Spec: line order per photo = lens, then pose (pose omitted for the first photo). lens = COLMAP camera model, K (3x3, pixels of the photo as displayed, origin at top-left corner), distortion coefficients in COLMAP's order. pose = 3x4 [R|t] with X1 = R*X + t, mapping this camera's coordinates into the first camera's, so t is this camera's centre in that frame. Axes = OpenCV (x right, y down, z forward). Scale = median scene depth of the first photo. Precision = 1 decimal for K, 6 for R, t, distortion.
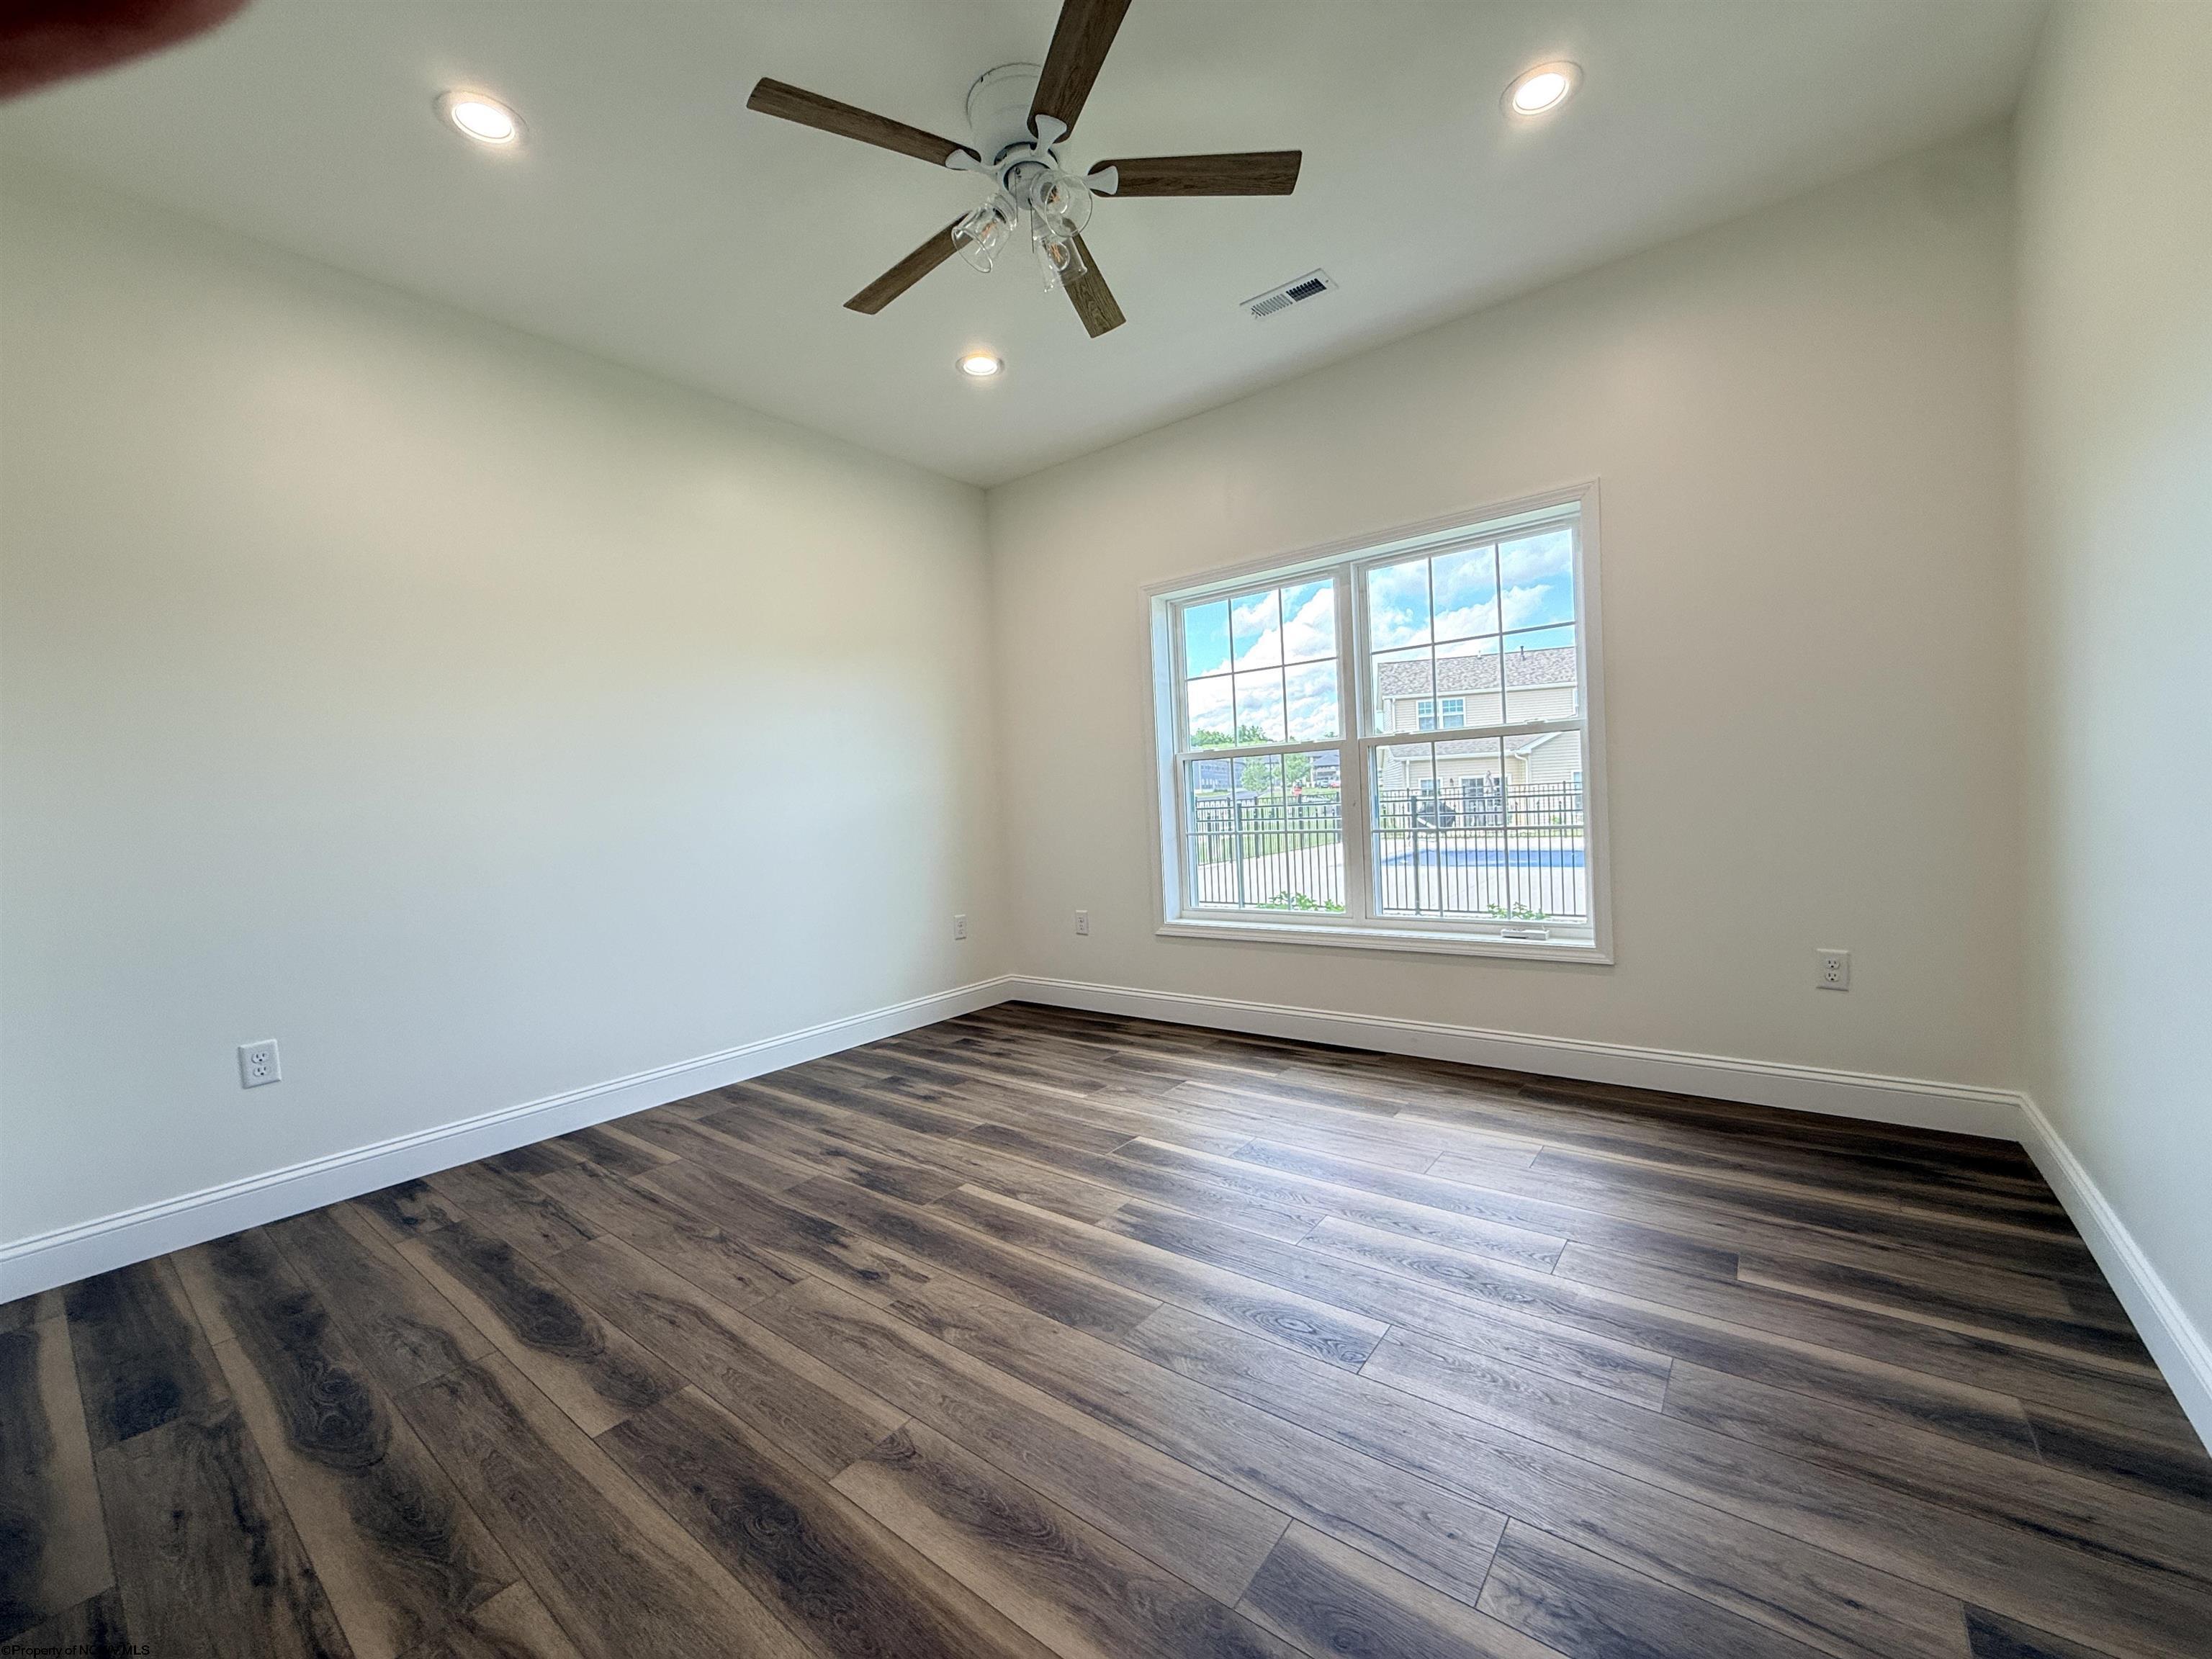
lens RADIAL K [[878.6, 0, 1106.0], [0, 878.6, 829.5], [0, 0, 1]] dist [-0.000330, 0.000142]
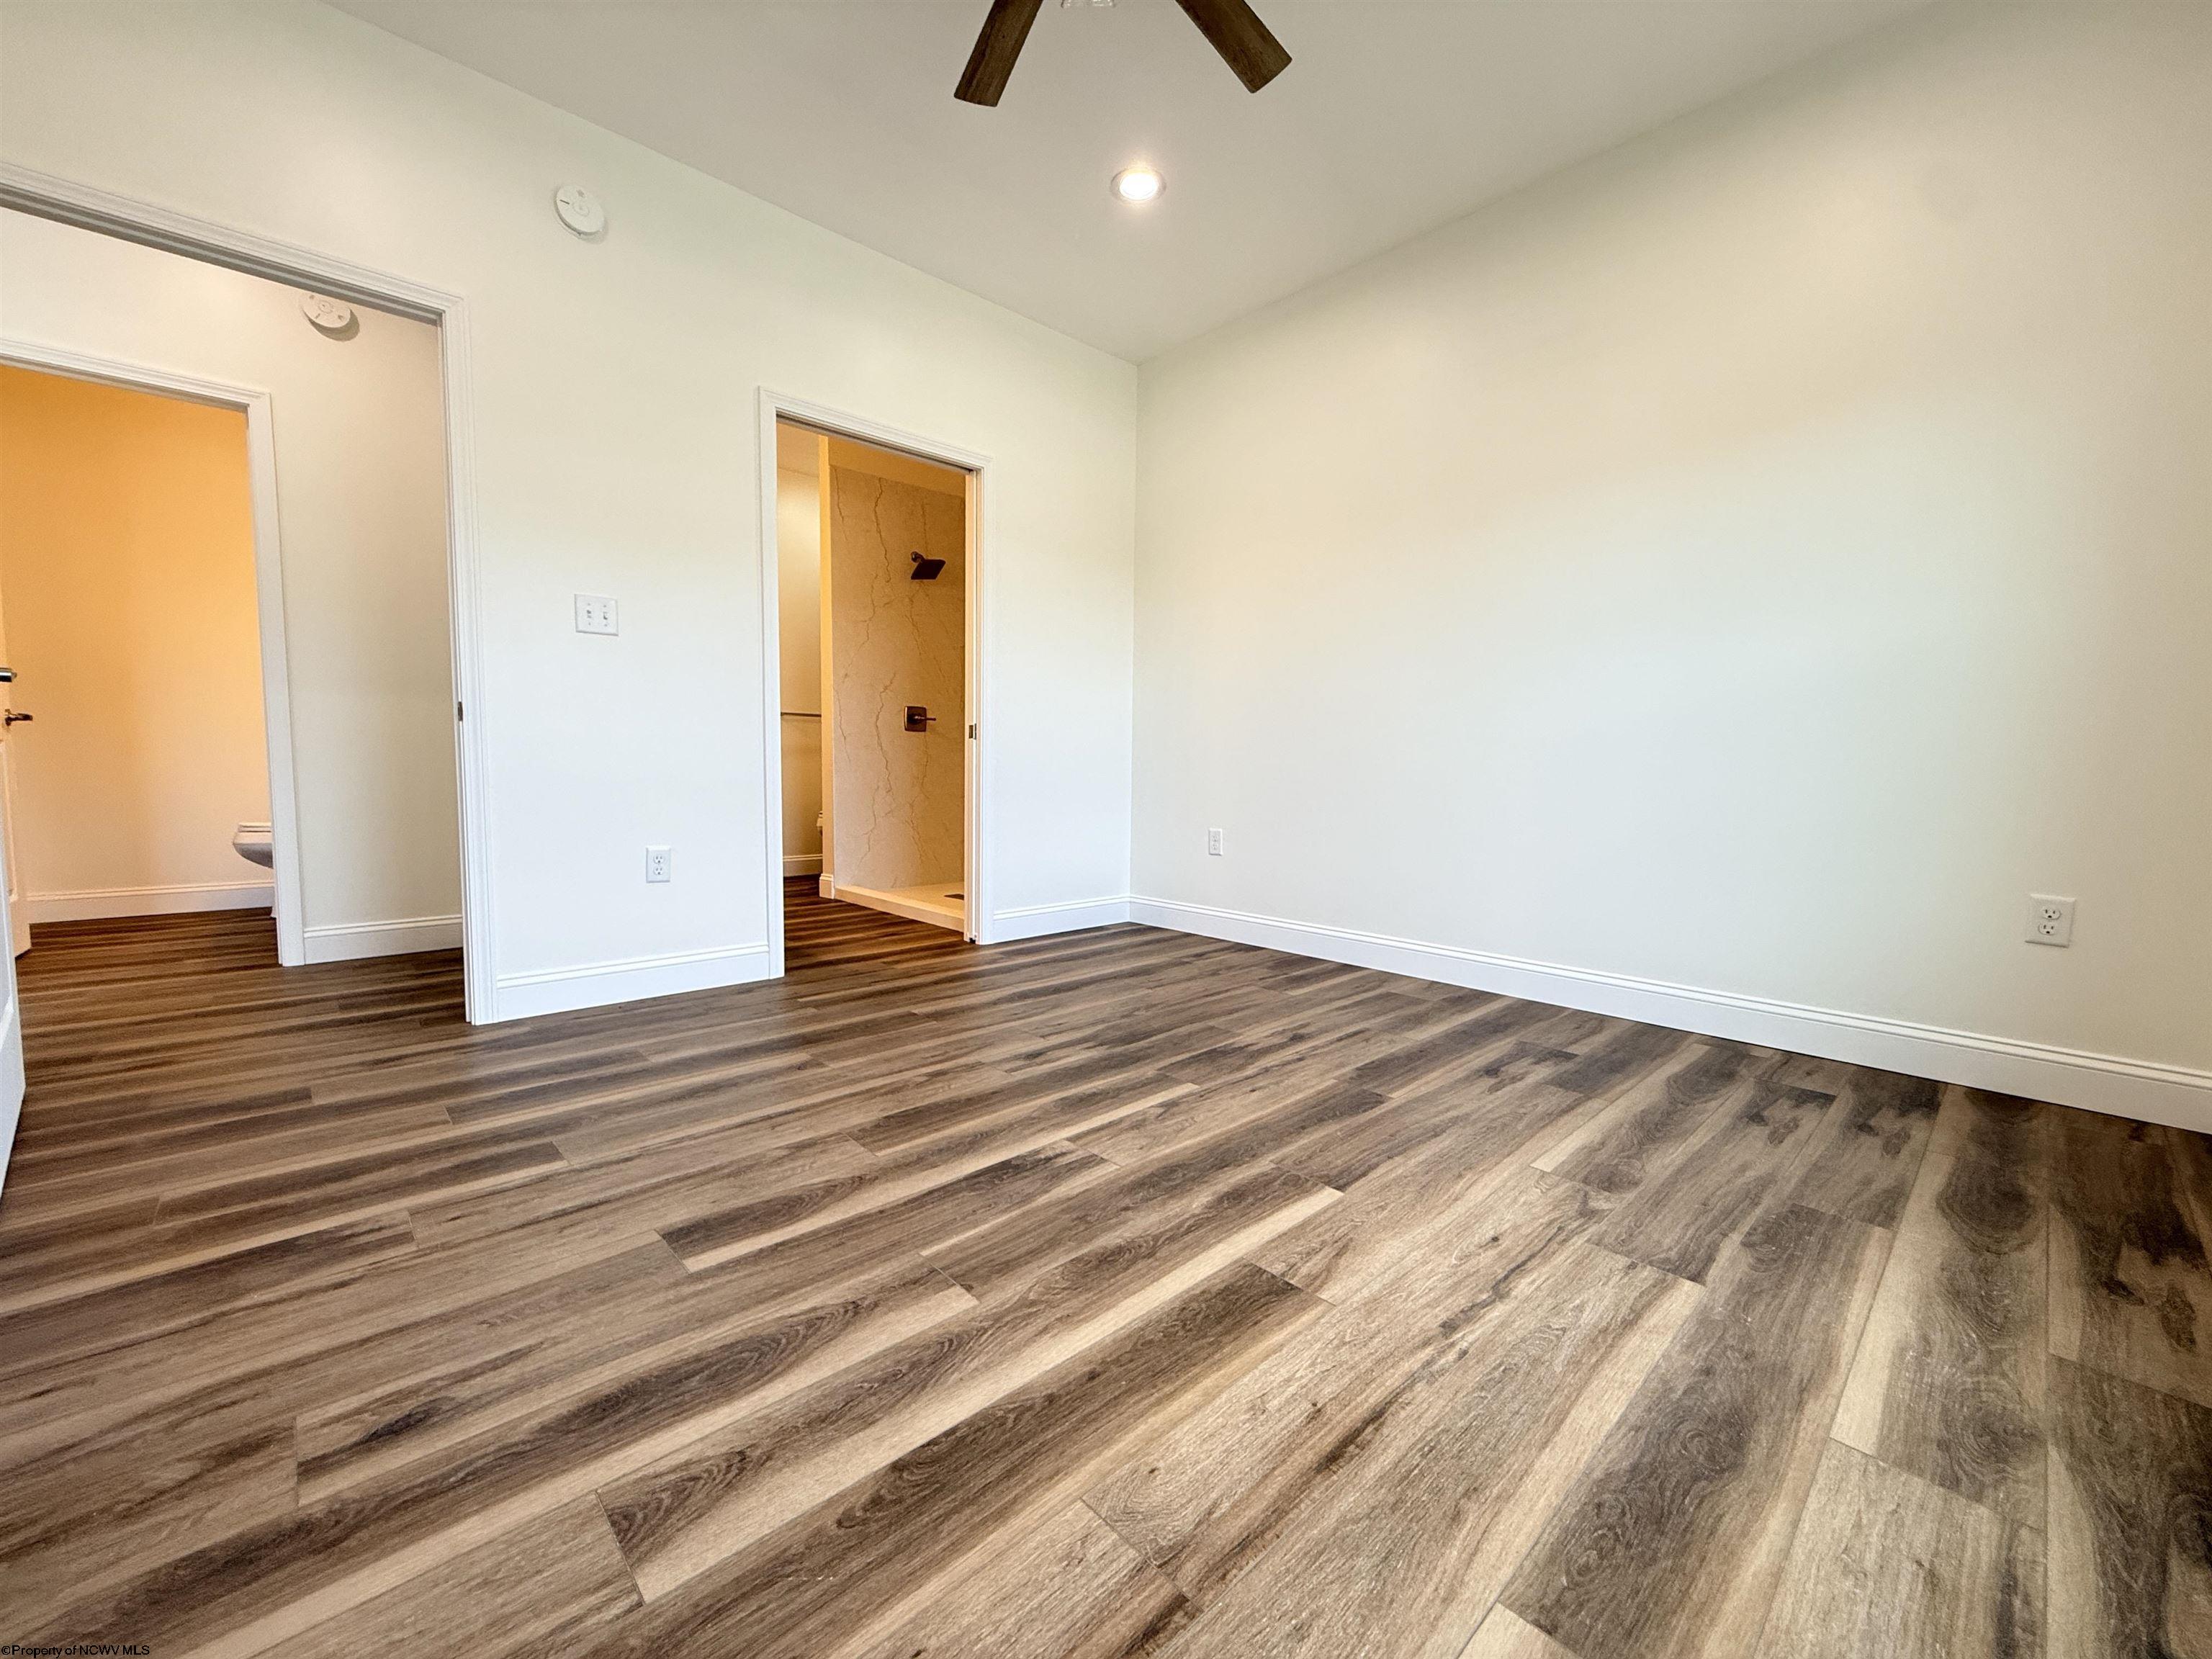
lens RADIAL K [[878.6, 0, 1106.0], [0, 878.6, 829.5], [0, 0, 1]] dist [-0.000330, 0.000142]
pose [[-0.164404, 0.111591, -0.980061, 0.610462], [-0.040935, 0.991952, 0.119812, 0.043241], [0.985543, 0.059817, -0.158513, 0.919050]]
